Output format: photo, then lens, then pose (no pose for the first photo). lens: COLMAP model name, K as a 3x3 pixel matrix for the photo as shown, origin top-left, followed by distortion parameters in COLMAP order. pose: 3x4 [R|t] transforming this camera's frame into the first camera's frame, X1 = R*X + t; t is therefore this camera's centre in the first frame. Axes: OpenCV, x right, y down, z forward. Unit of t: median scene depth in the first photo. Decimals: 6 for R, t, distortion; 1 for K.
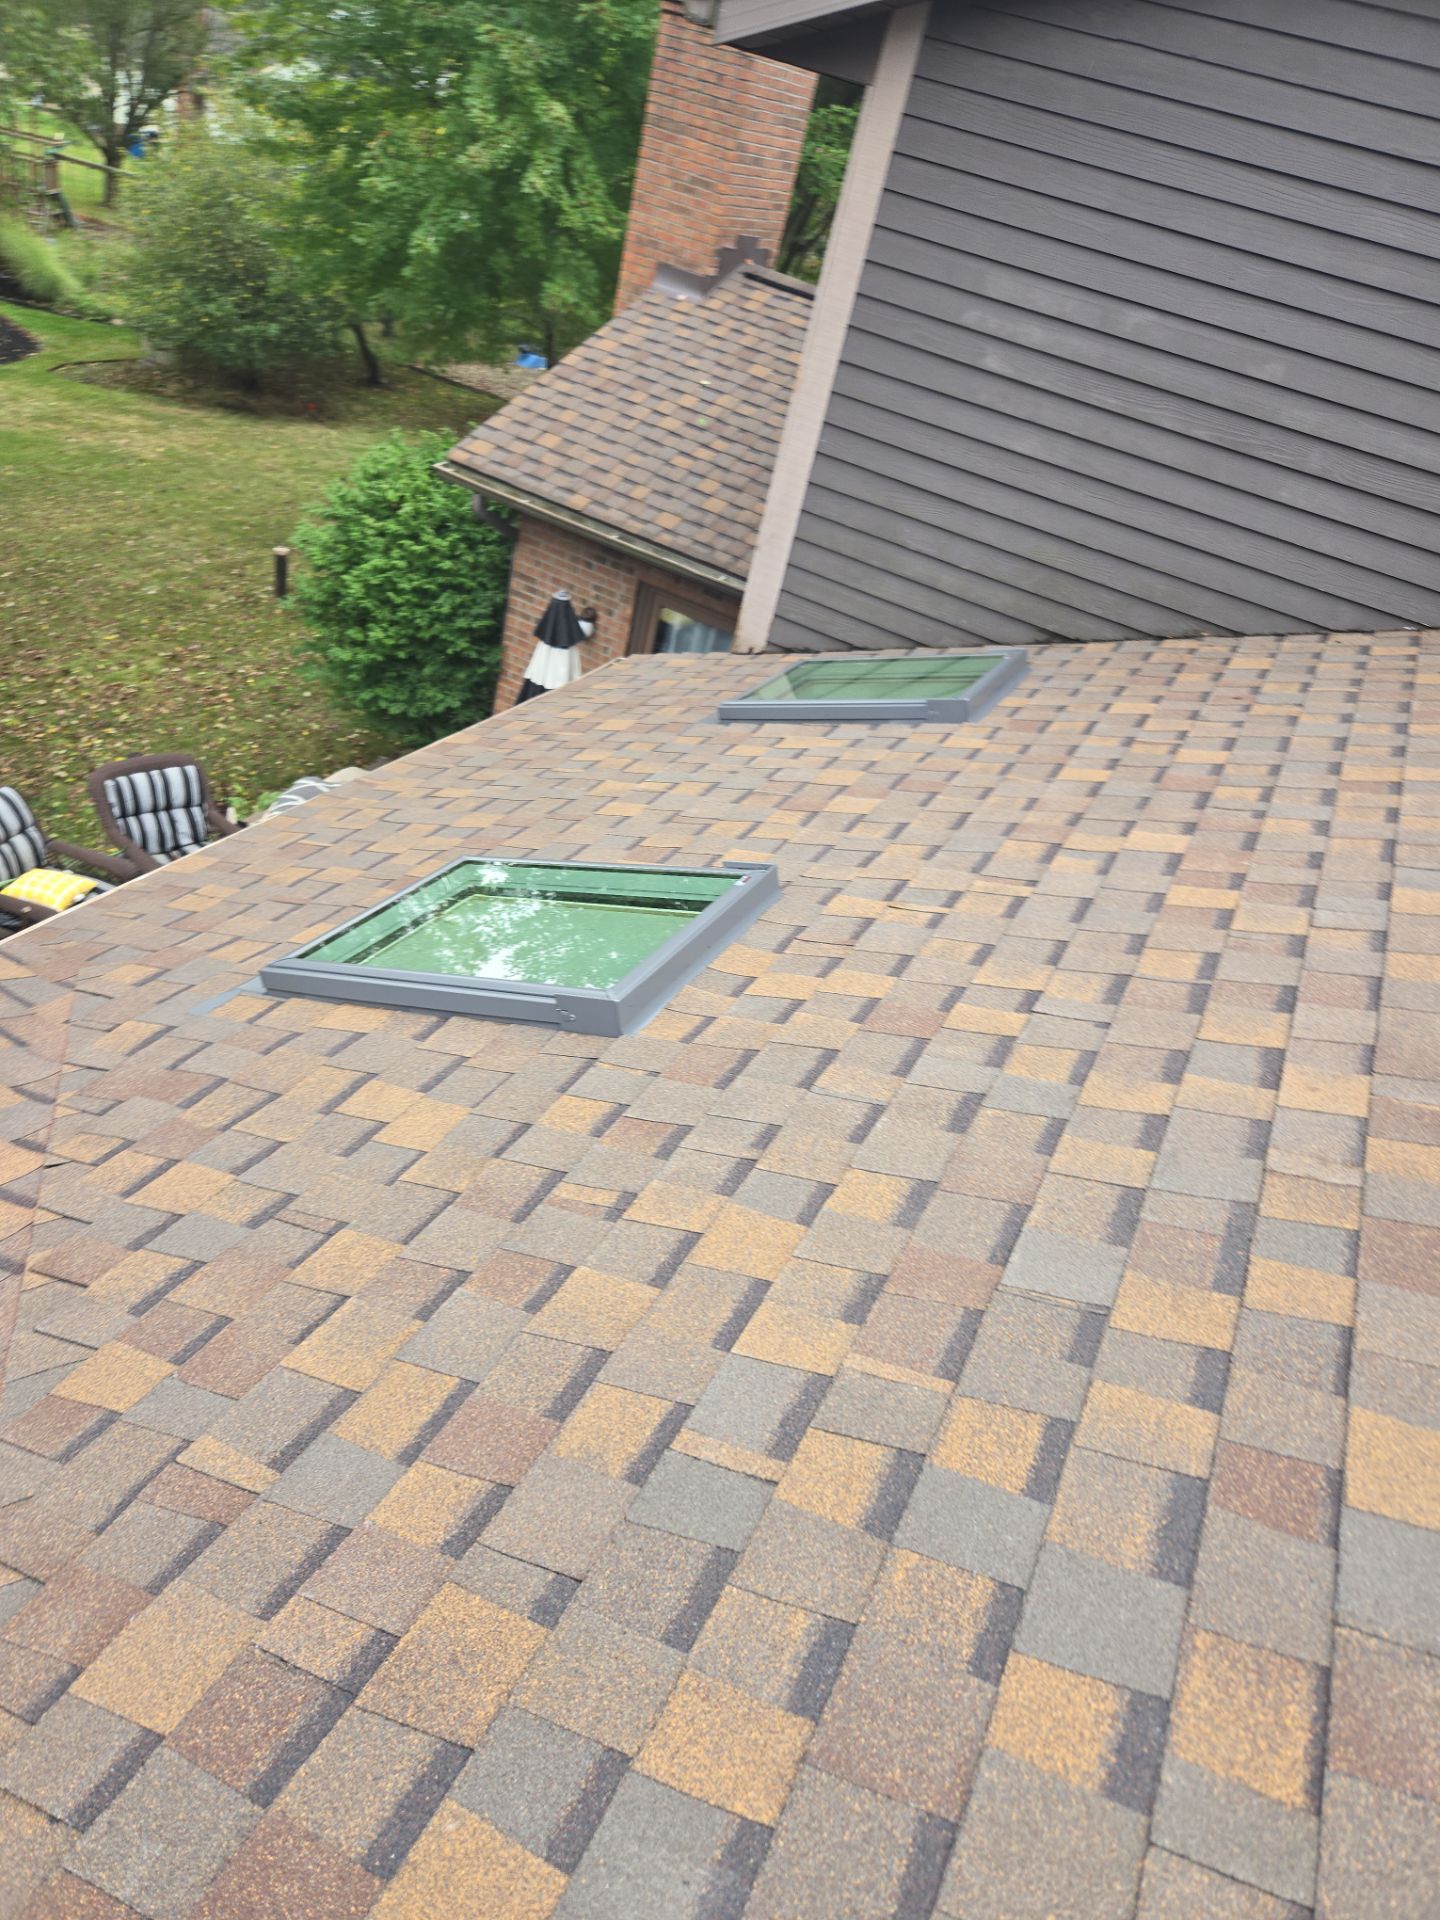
lens RADIAL K [[1298.1, 0, 720.0], [0, 1298.1, 960.0], [0, 0, 1]] dist [0.064381, -0.037948]
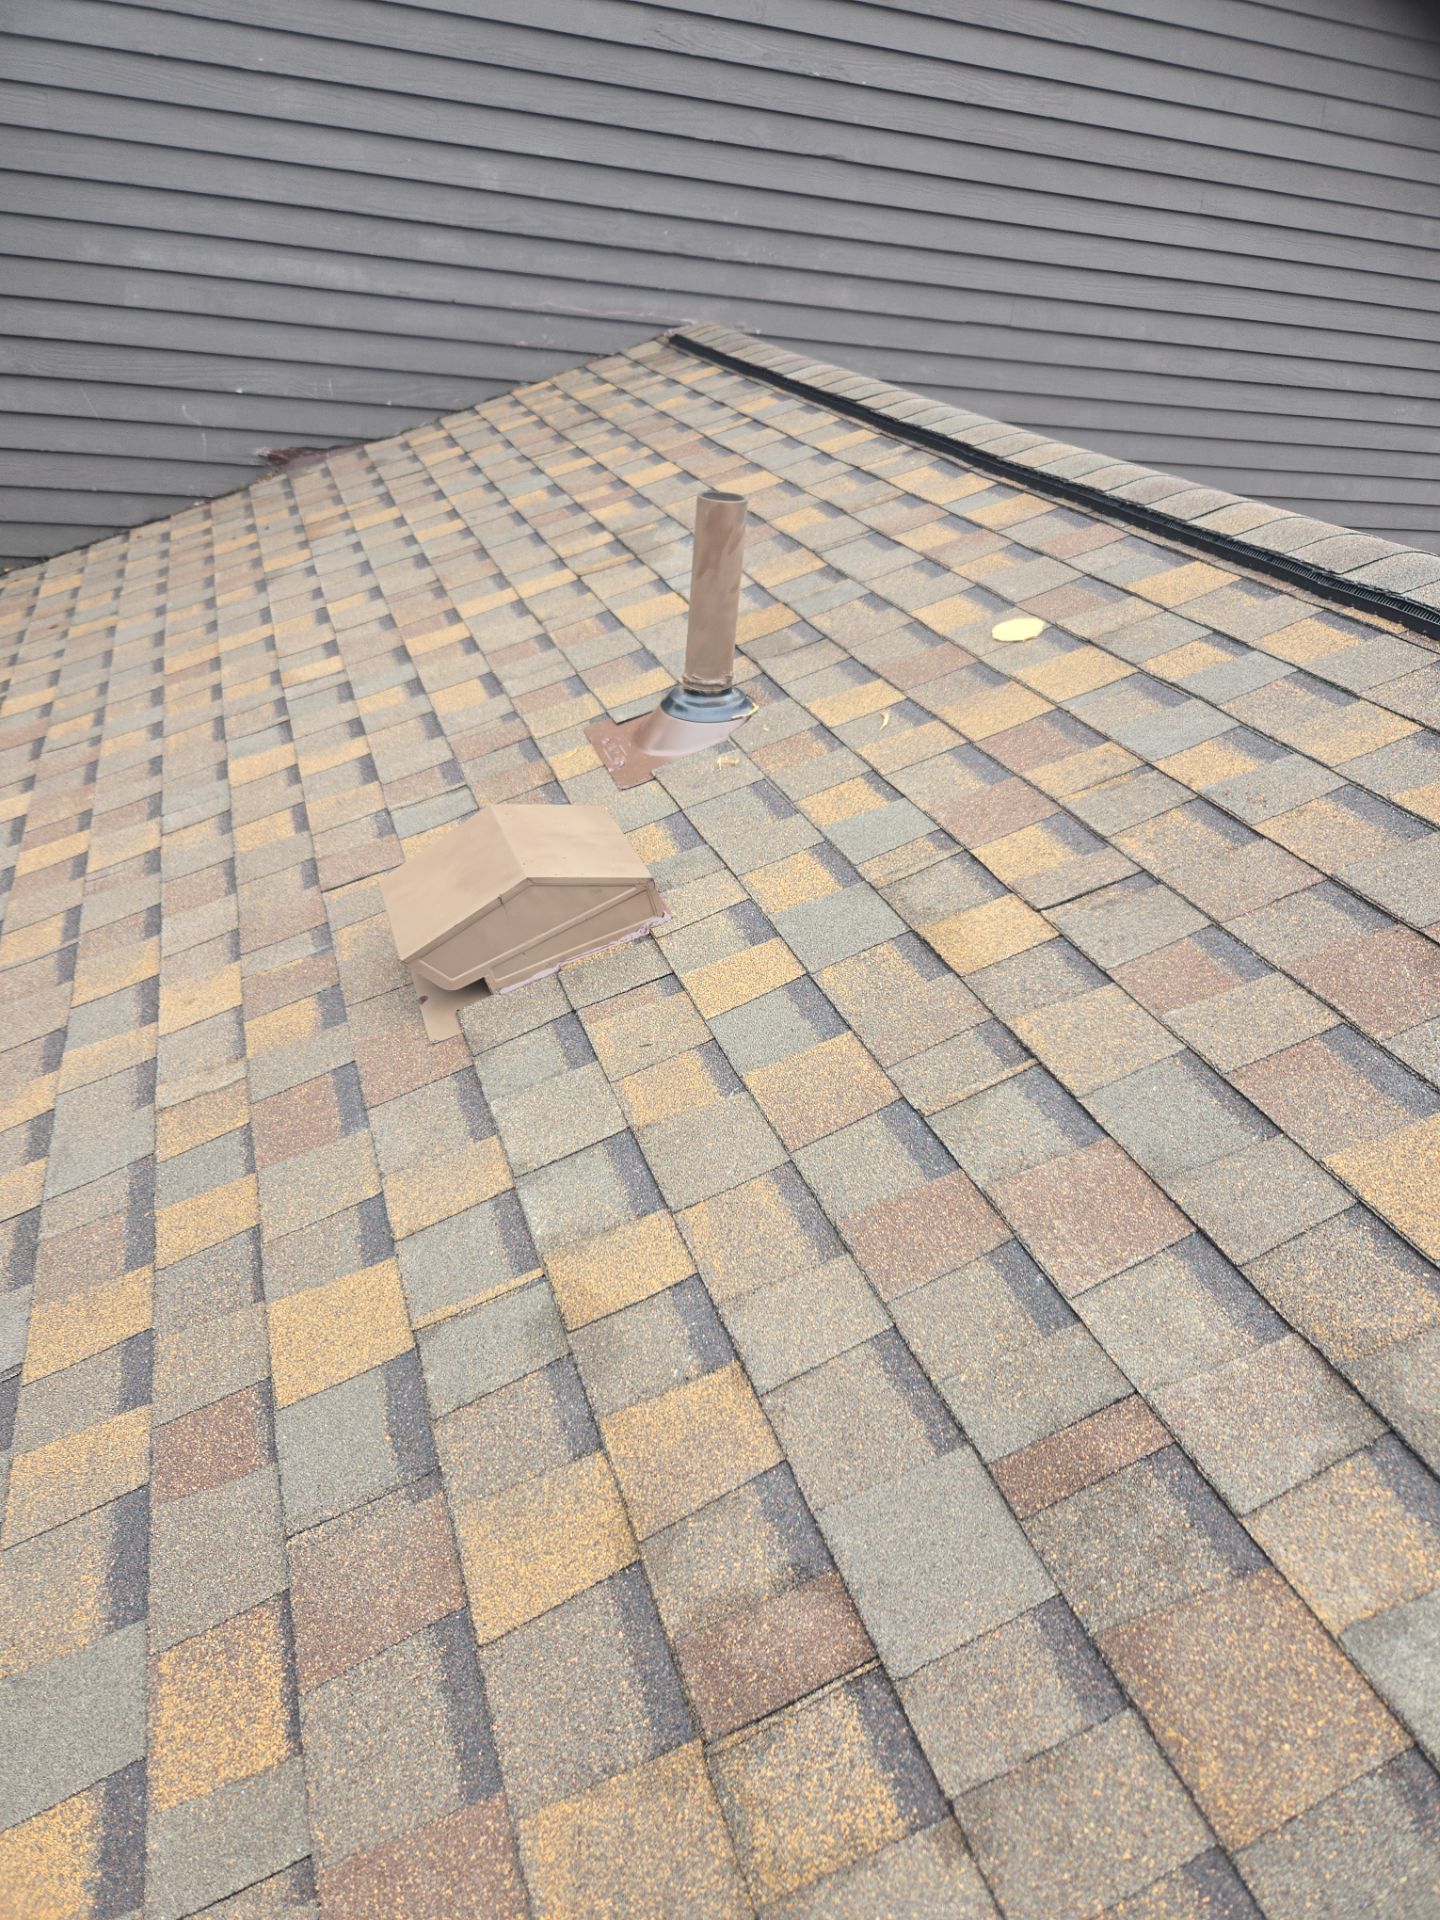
lens RADIAL K [[1298.1, 0, 720.0], [0, 1298.1, 960.0], [0, 0, 1]] dist [0.064381, -0.037948]
pose [[0.699203, -0.477486, 0.532092, 0.166546], [0.445000, 0.873183, 0.198813, 0.039370], [-0.559544, 0.097771, 0.823014, 0.004003]]
